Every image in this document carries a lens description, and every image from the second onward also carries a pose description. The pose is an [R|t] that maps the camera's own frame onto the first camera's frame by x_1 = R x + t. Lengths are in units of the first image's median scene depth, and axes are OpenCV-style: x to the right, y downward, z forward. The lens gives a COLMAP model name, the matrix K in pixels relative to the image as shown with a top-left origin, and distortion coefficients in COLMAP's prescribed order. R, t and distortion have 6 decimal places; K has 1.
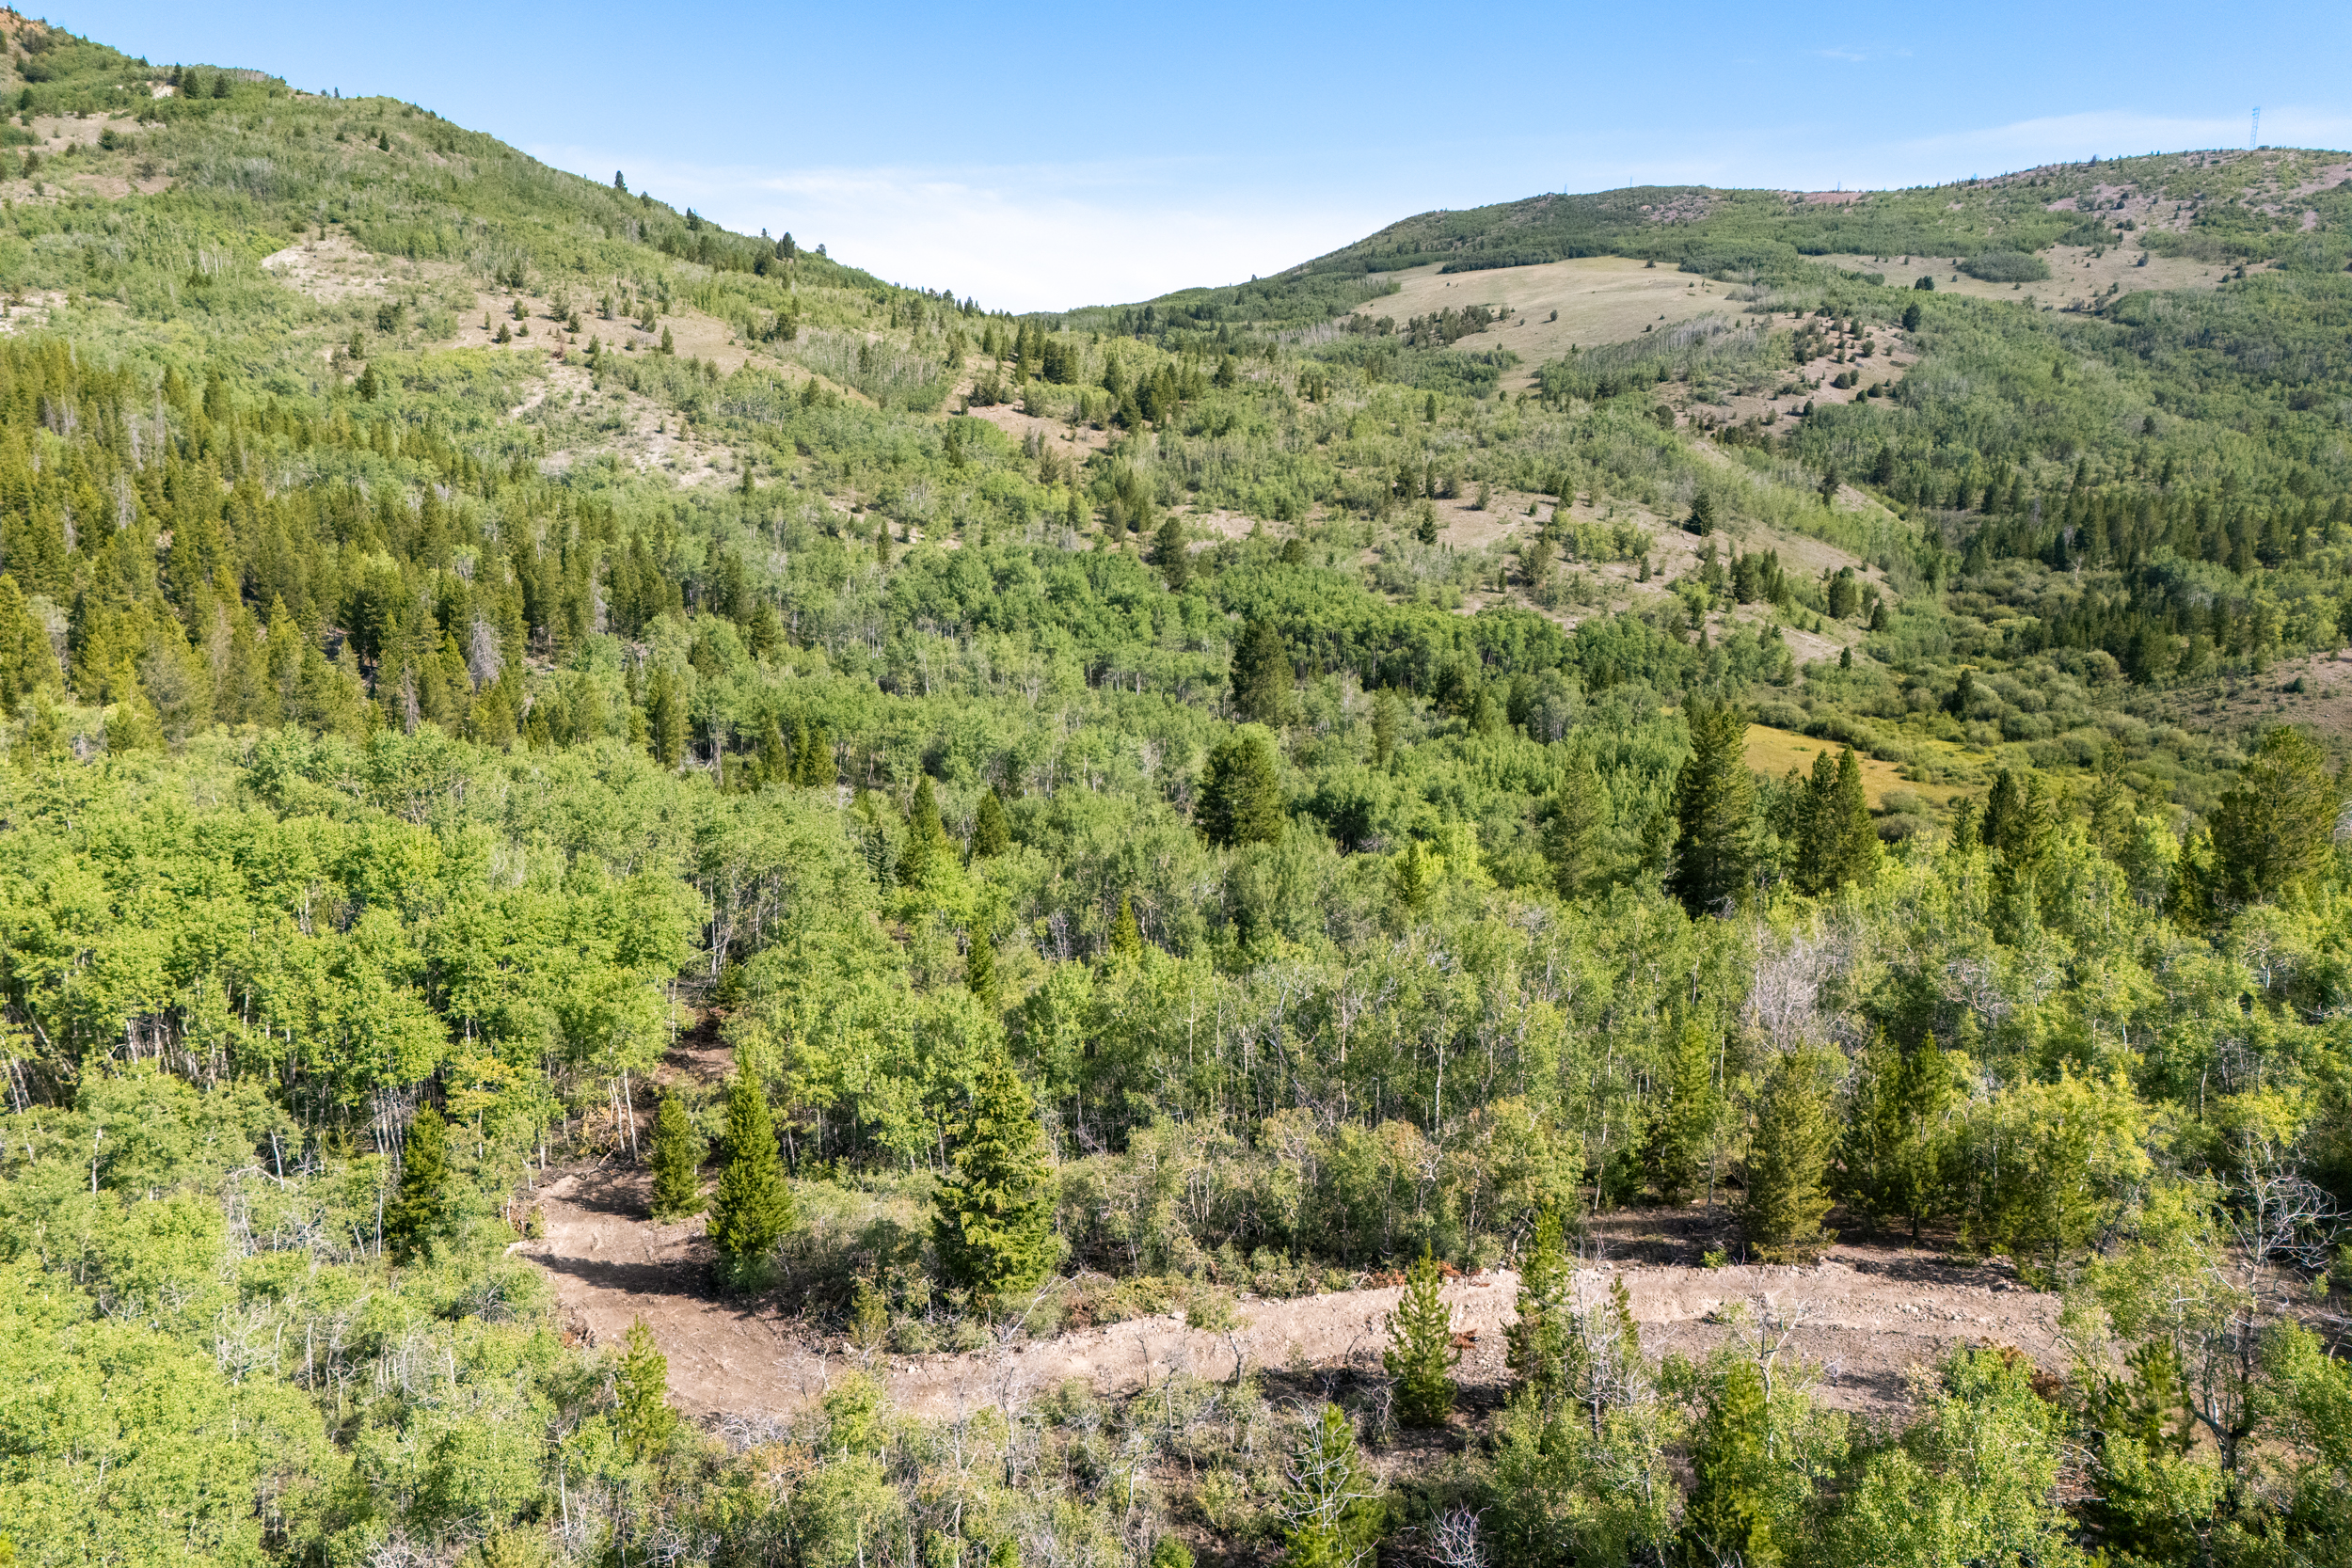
lens RADIAL K [[1736.2, 0, 1179.9], [0, 1736.2, 825.2], [0, 0, 1]] dist [0.083252, -0.084792]
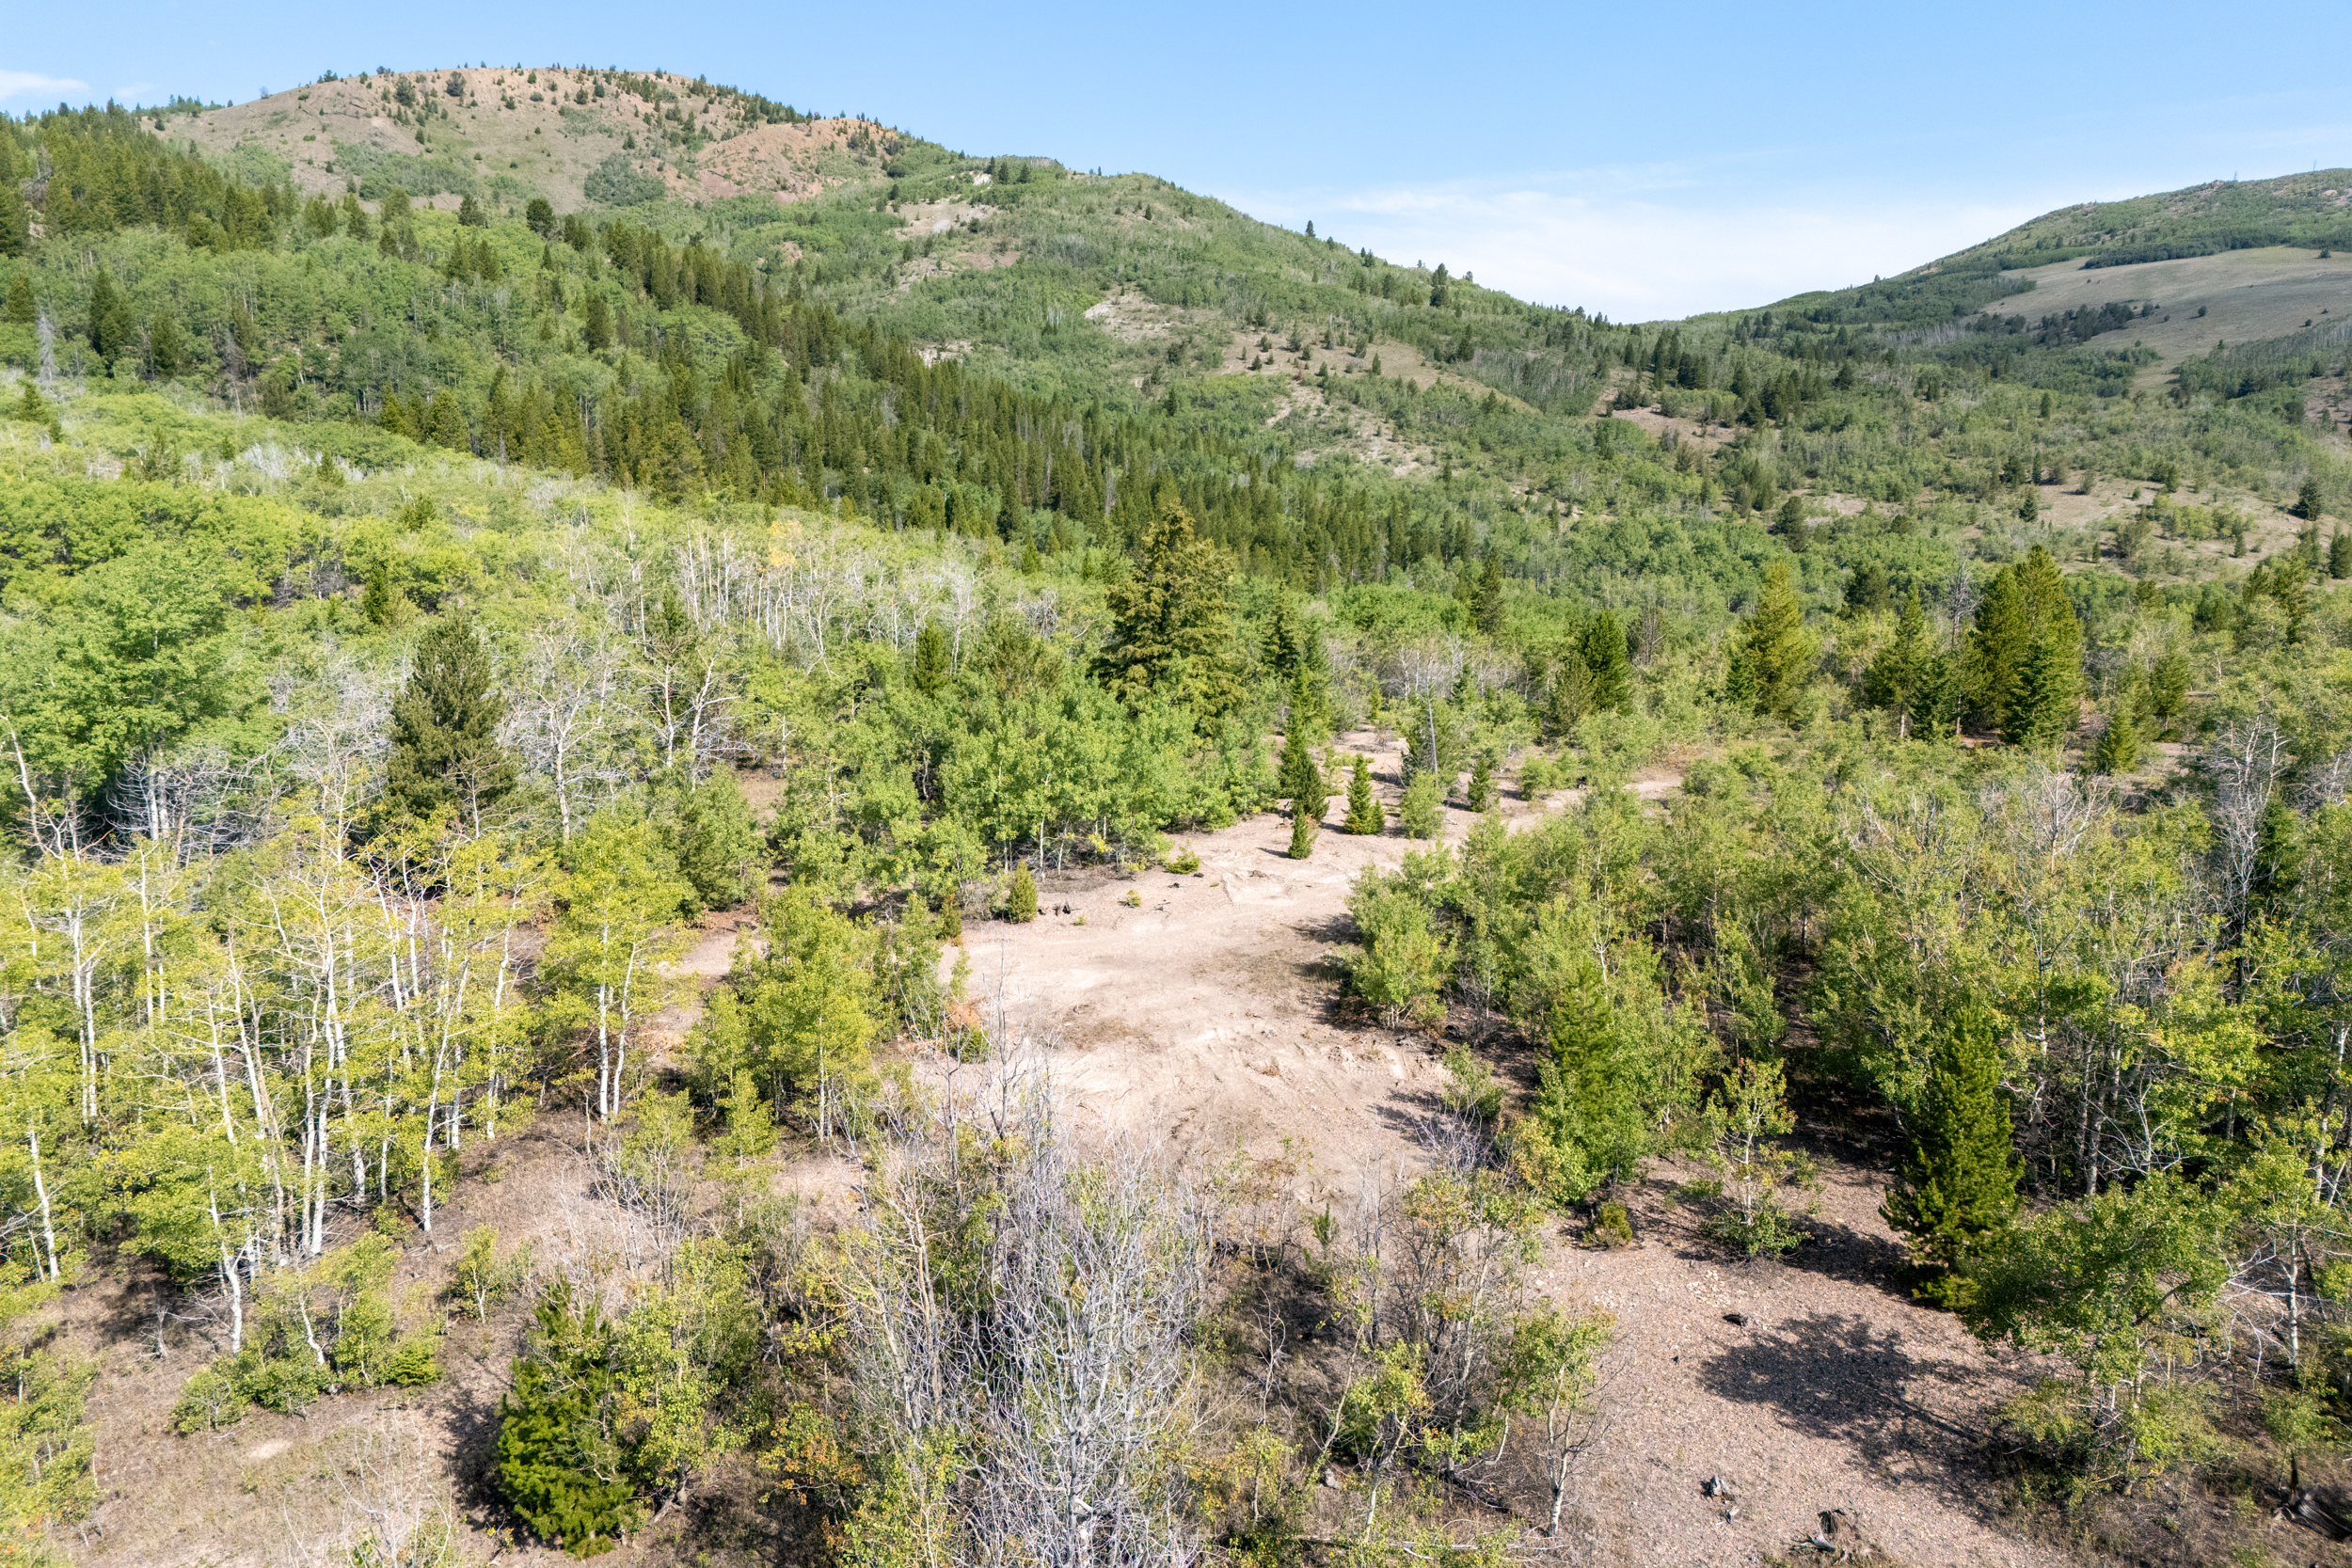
lens RADIAL K [[1736.2, 0, 1174.9], [0, 1736.2, 745.6], [0, 0, 1]] dist [0.083252, -0.084792]
pose [[0.946638, 0.052915, -0.317925, -0.010586], [-0.067011, 0.997188, -0.033556, 0.047761], [0.315255, 0.053070, 0.947522, -0.209826]]
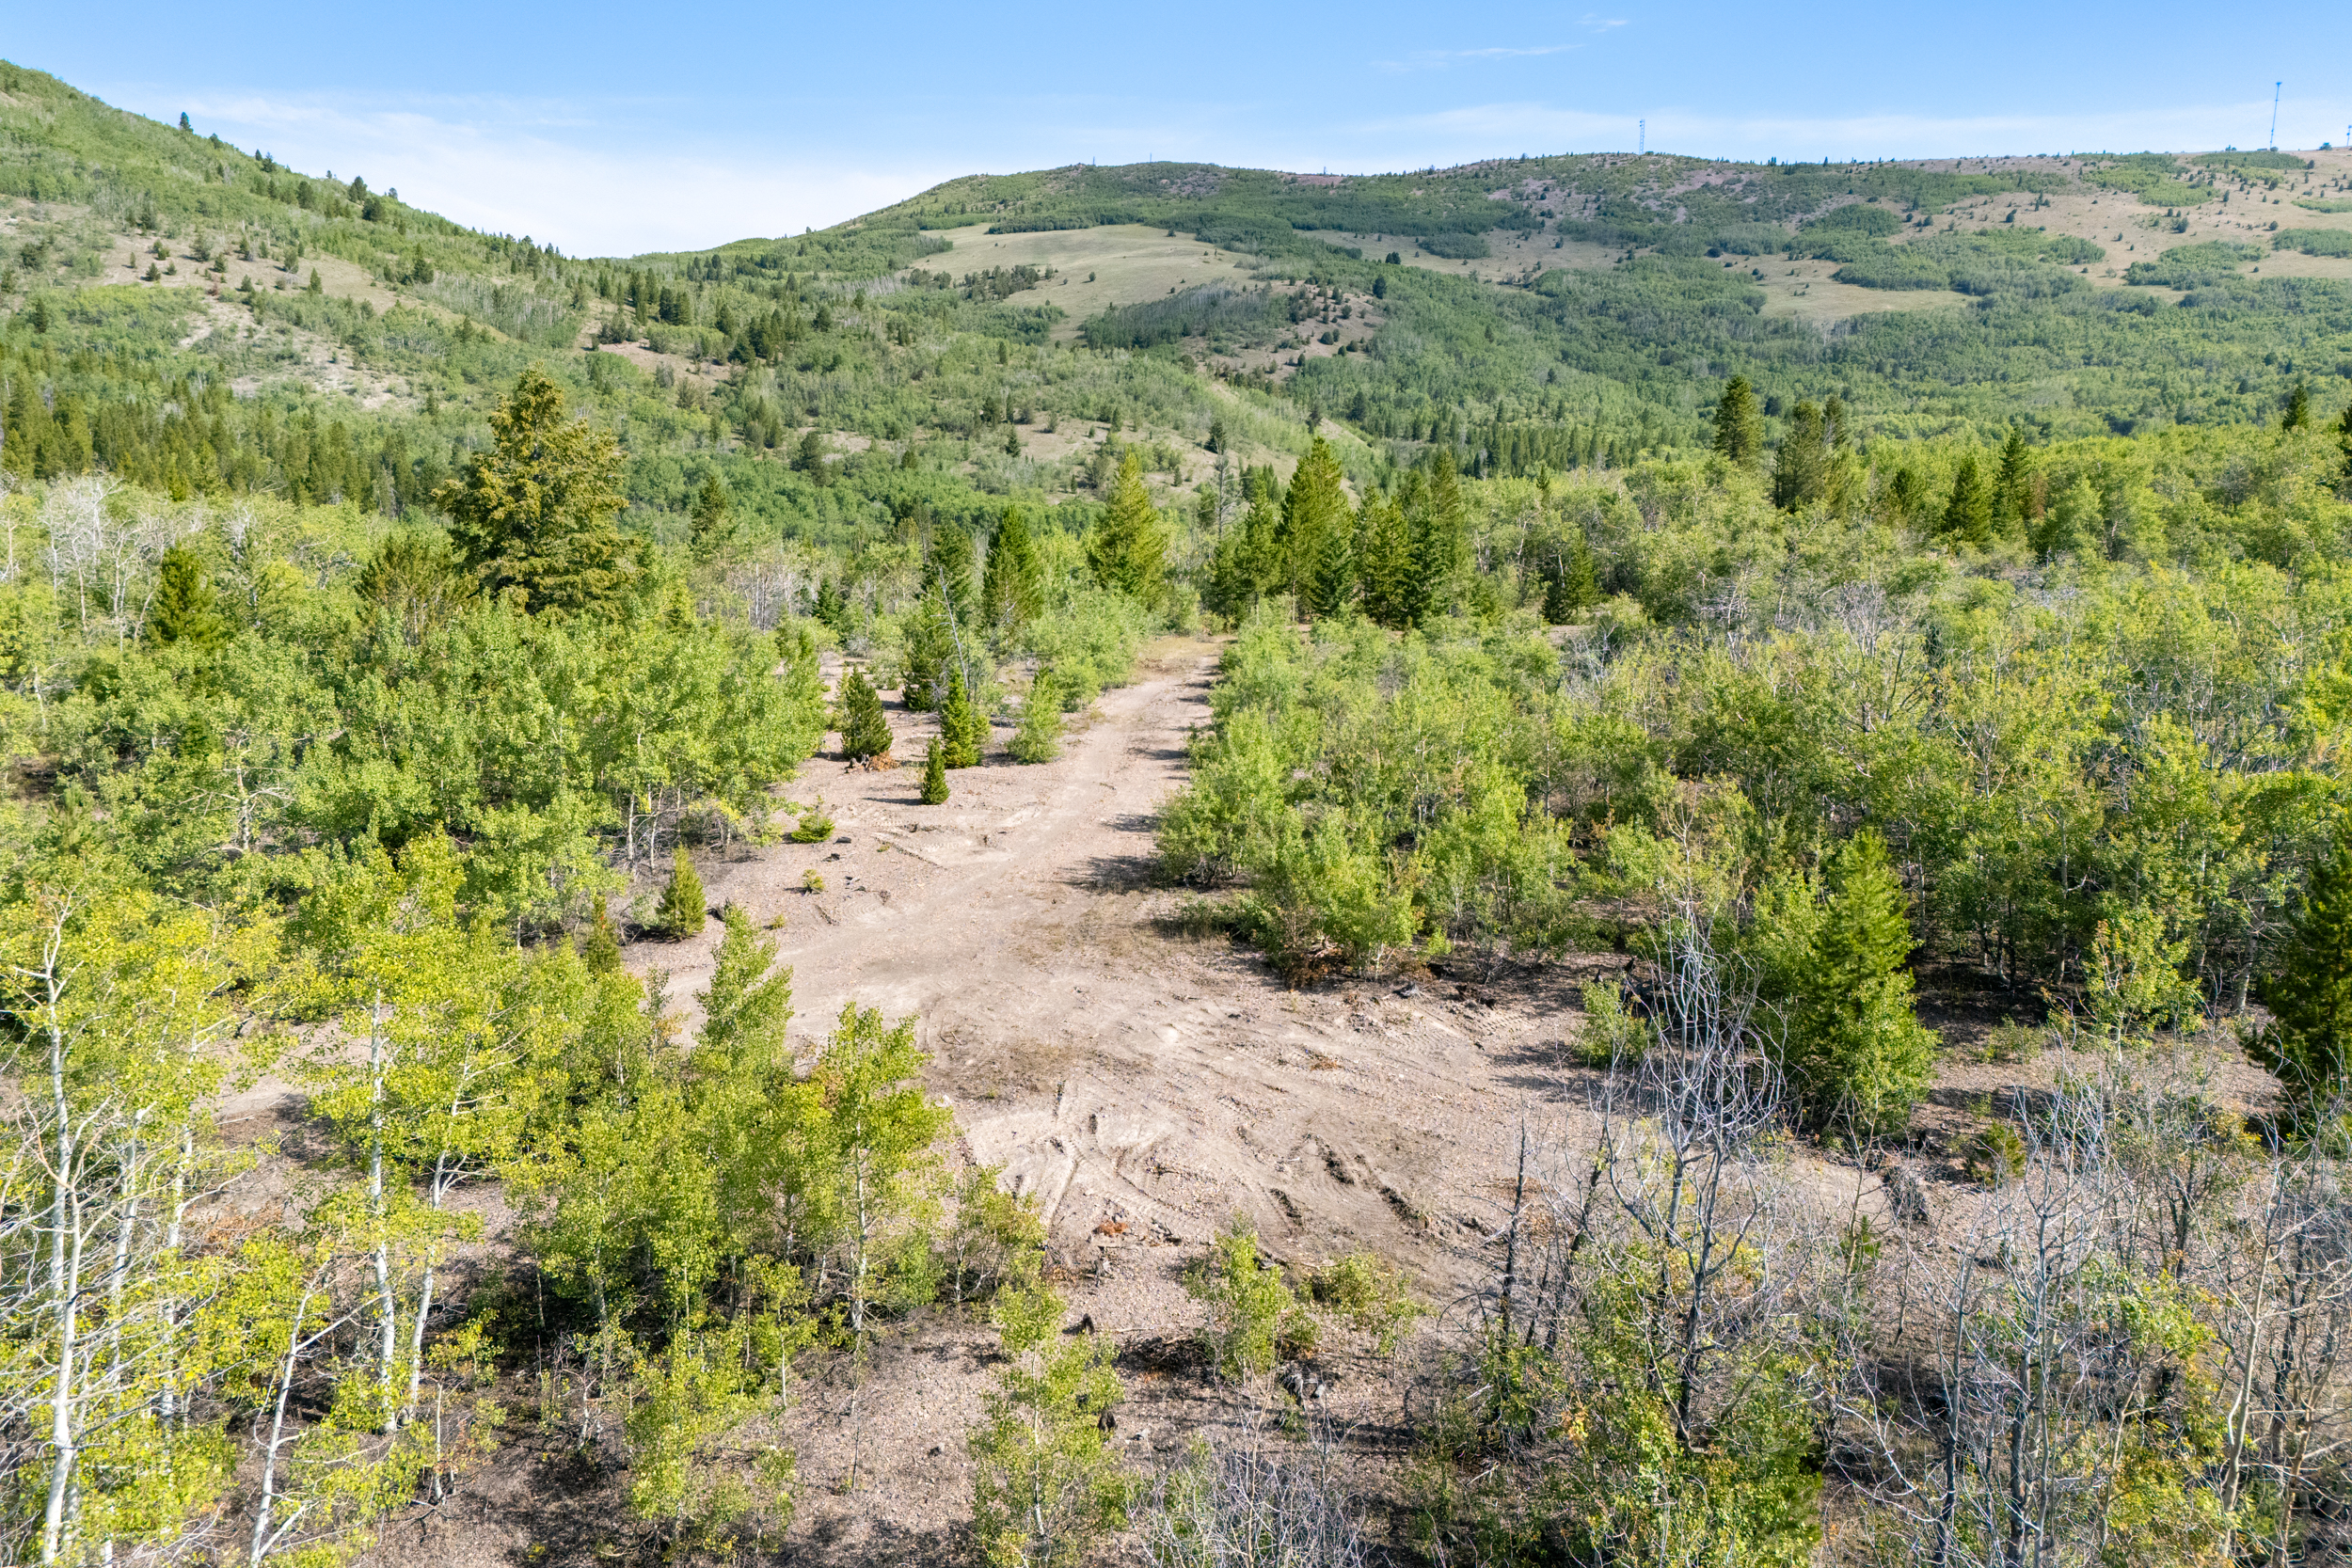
lens RADIAL K [[1736.2, 0, 1187.1], [0, 1736.2, 736.9], [0, 0, 1]] dist [0.083252, -0.084792]
pose [[0.966624, -0.044863, 0.252242, -0.047458], [0.050091, 0.998642, -0.014341, 0.049266], [-0.251256, 0.026497, 0.967558, -0.188118]]
